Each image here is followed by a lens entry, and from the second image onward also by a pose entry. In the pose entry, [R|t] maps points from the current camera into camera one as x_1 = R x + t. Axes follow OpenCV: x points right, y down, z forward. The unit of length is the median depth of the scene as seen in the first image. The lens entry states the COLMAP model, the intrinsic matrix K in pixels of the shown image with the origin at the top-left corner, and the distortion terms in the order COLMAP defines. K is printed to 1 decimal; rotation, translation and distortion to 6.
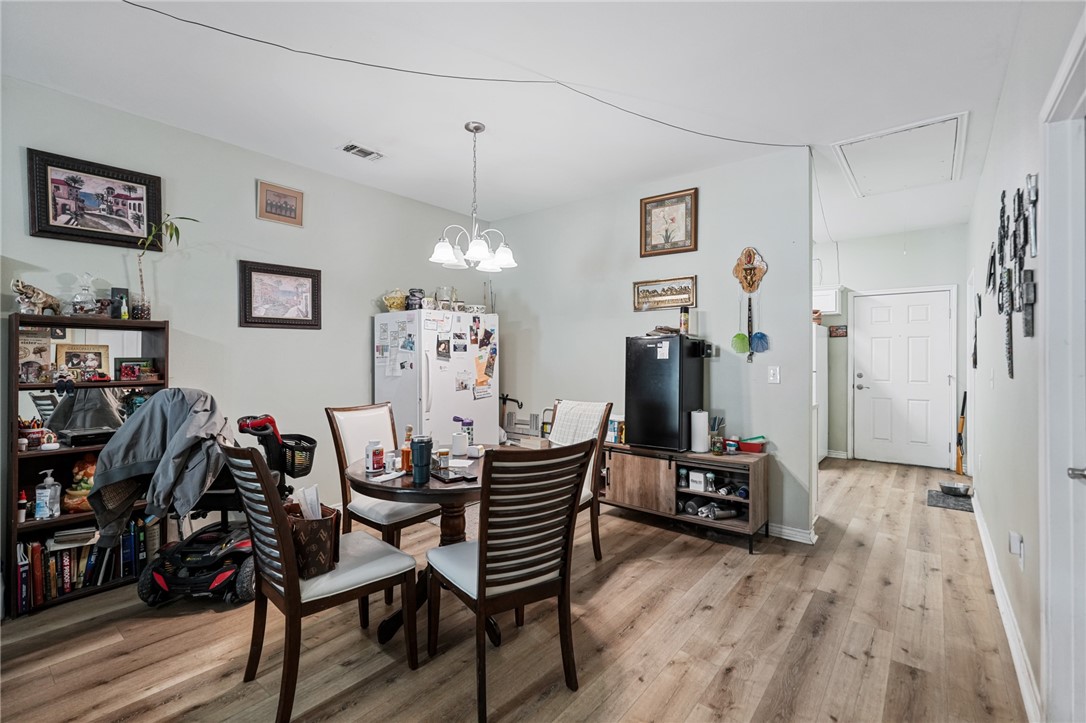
lens RADIAL K [[487.3, 0, 544.8], [0, 487.3, 358.9], [0, 0, 1]] dist [-0.002303, 0.000086]
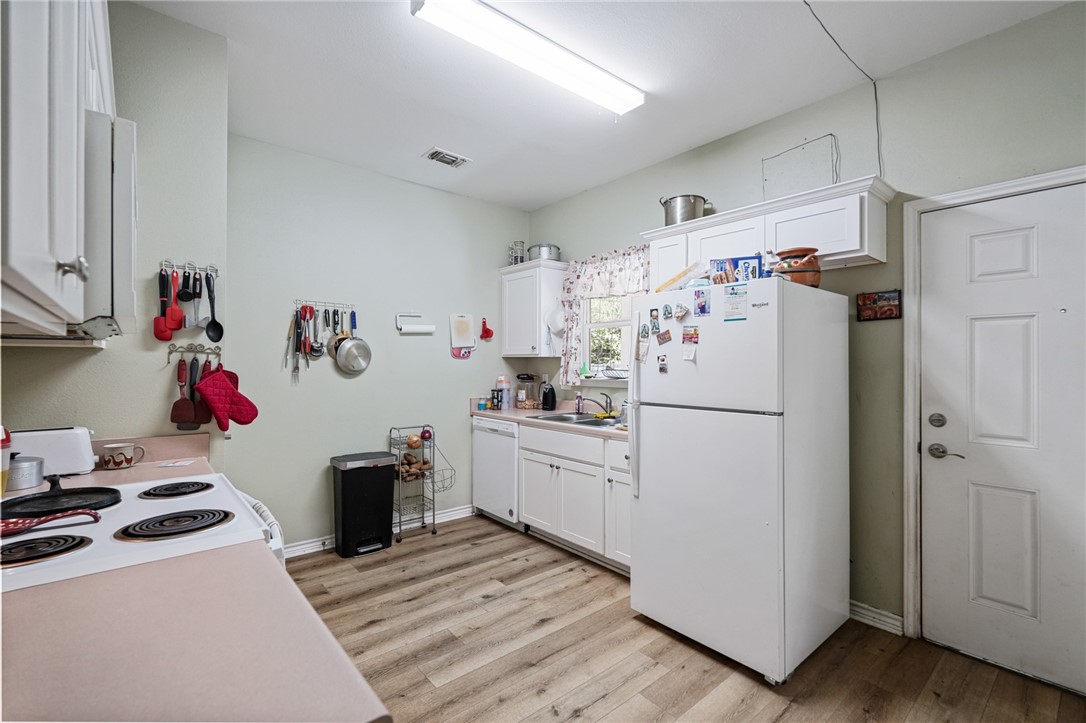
lens RADIAL K [[487.3, 0, 545.8], [0, 487.3, 356.7], [0, 0, 1]] dist [-0.002303, 0.000086]
pose [[0.981729, 0.001933, -0.190274, 0.419228], [-0.003419, 0.999966, -0.007482, -0.011284], [0.190253, 0.007996, 0.981702, 0.570496]]
